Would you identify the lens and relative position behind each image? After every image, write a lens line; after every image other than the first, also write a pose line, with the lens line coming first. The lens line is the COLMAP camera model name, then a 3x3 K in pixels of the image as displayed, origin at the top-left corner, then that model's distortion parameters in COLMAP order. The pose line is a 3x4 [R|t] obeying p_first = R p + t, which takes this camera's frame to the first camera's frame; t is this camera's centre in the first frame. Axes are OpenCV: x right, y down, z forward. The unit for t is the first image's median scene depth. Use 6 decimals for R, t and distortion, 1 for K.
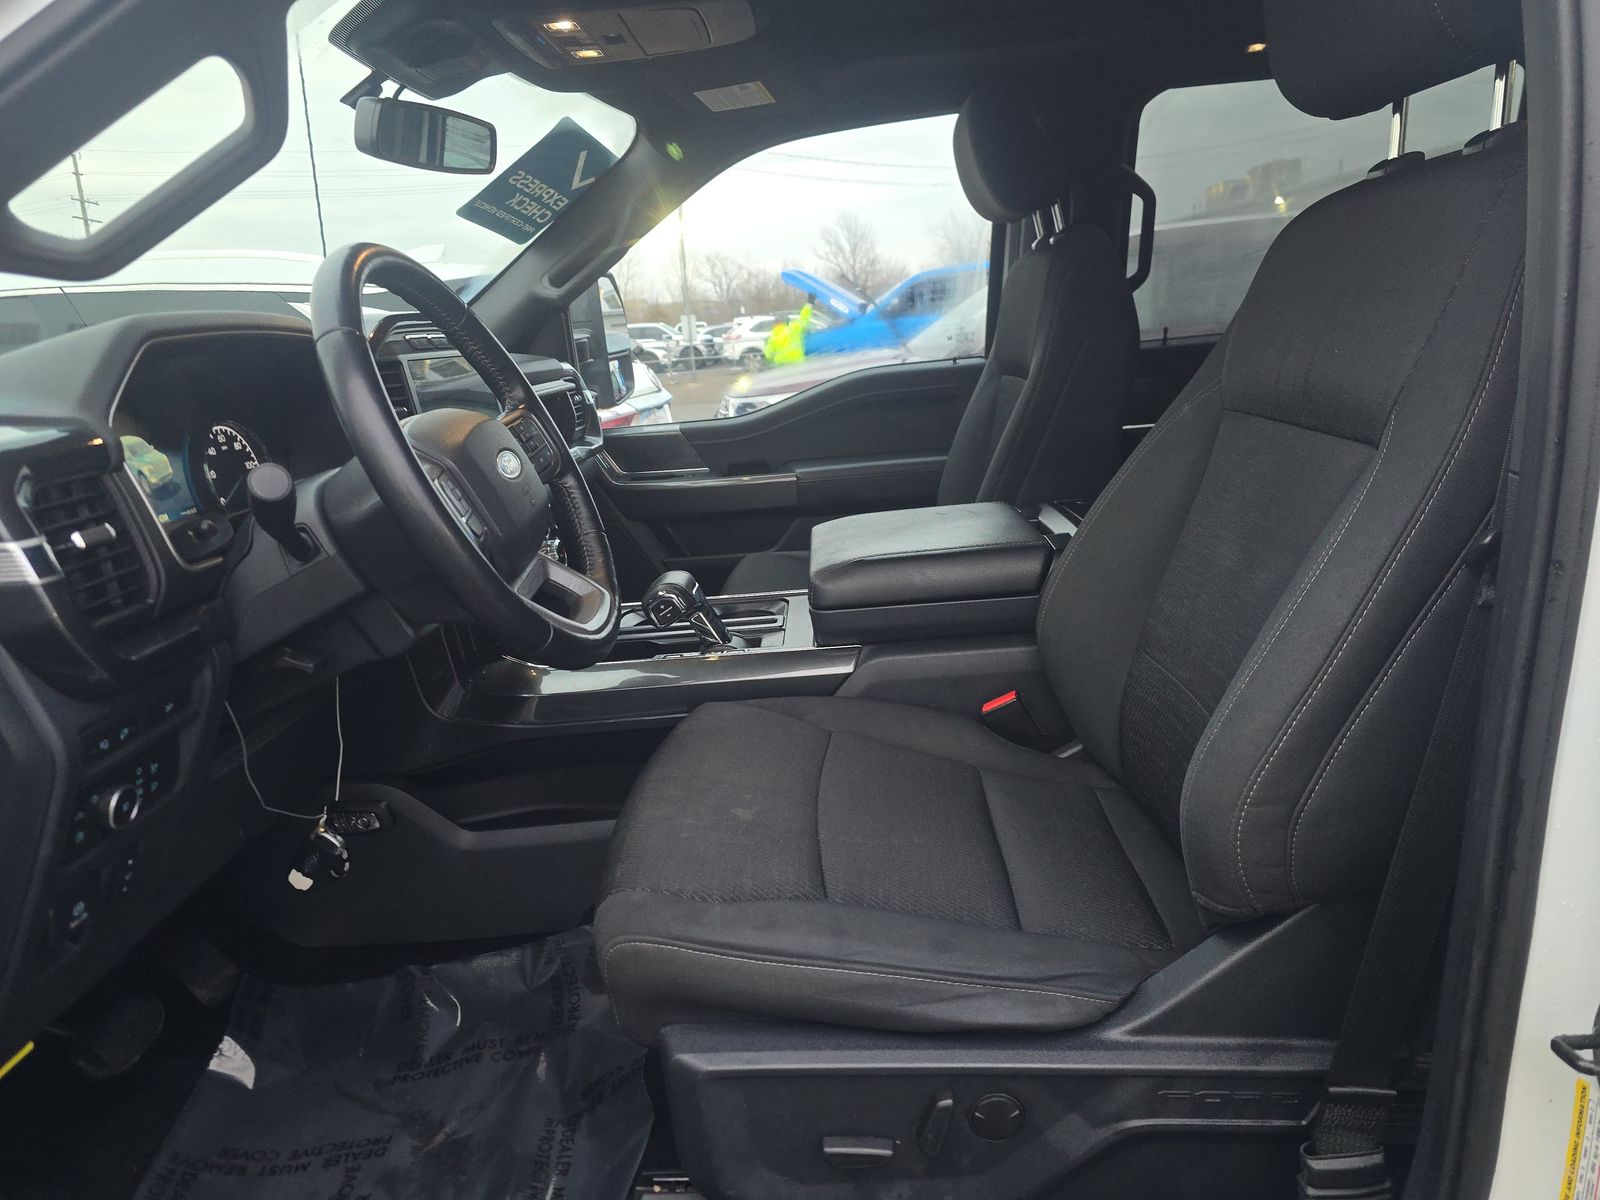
lens RADIAL K [[1101.3, 0, 792.9], [0, 1101.3, 596.8], [0, 0, 1]] dist [0.067187, -0.075552]
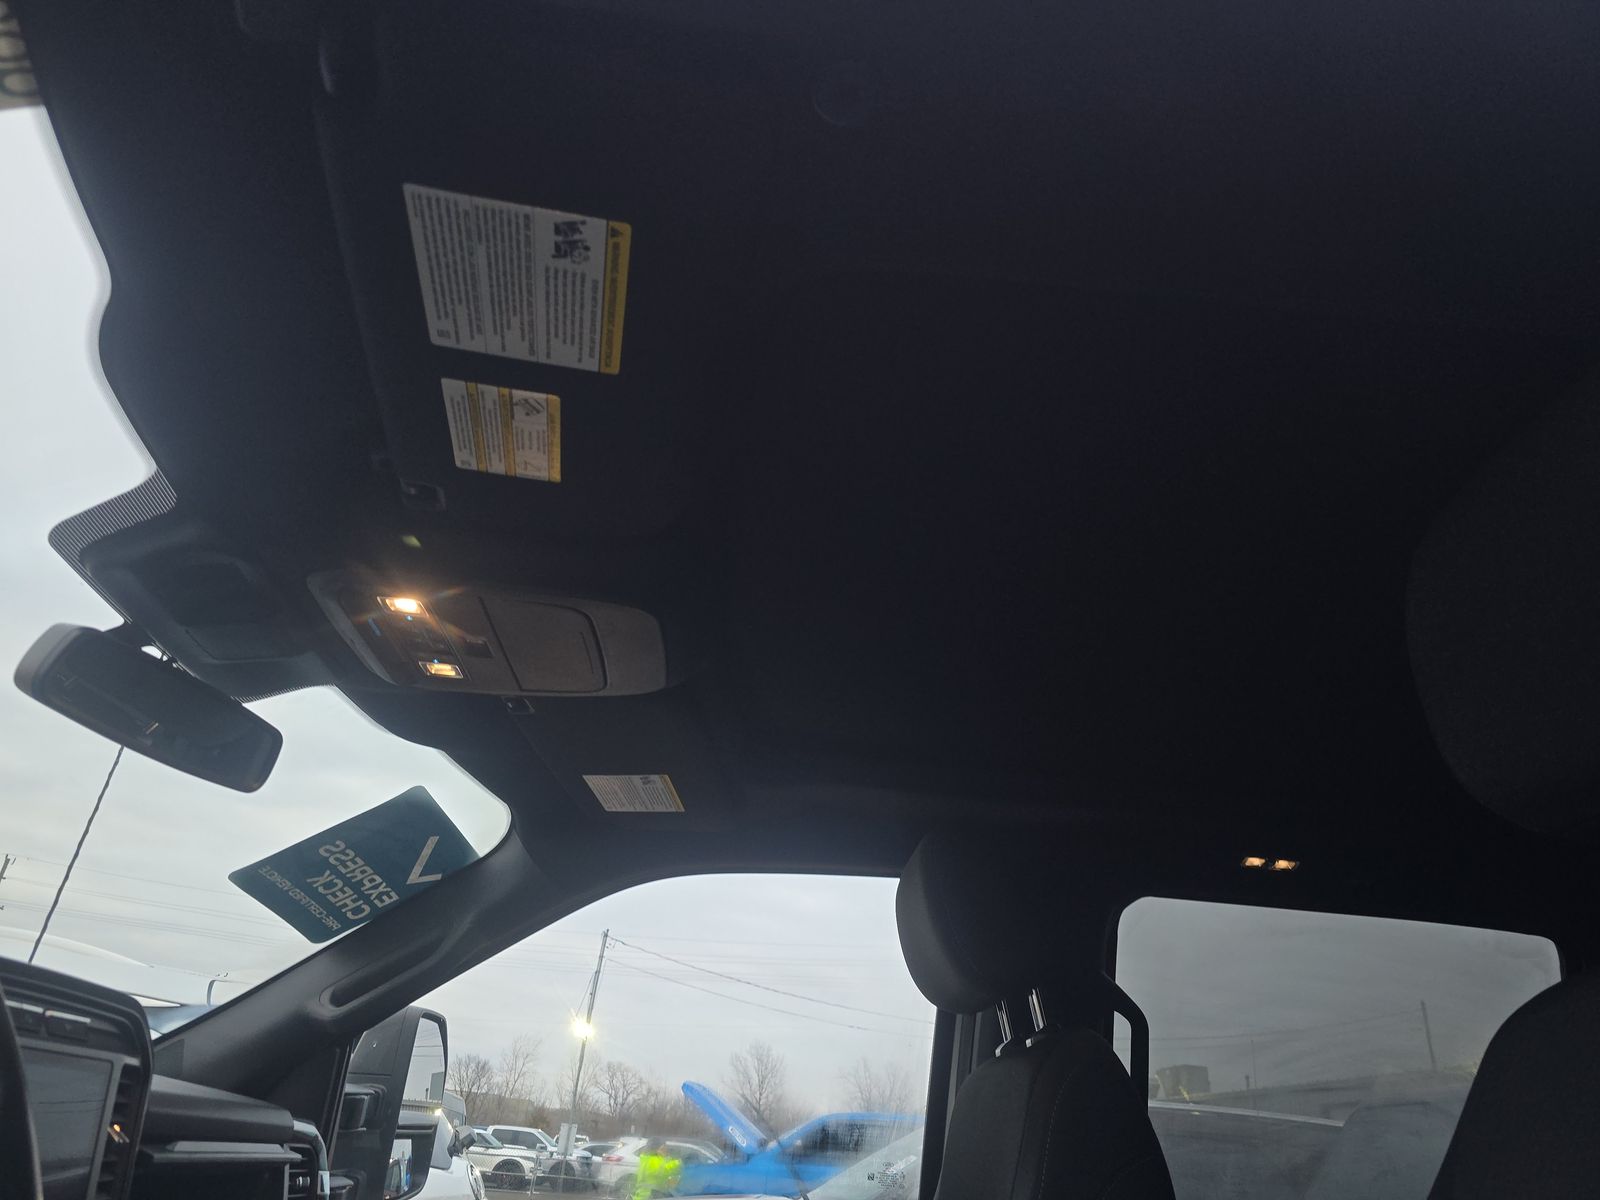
lens RADIAL K [[1101.3, 0, 792.9], [0, 1101.3, 596.8], [0, 0, 1]] dist [0.067187, -0.075552]
pose [[0.985311, 0.170450, 0.010417, 0.023700], [-0.122140, 0.746054, -0.654587, -0.041135], [-0.119346, 0.643700, 0.755915, 0.252672]]
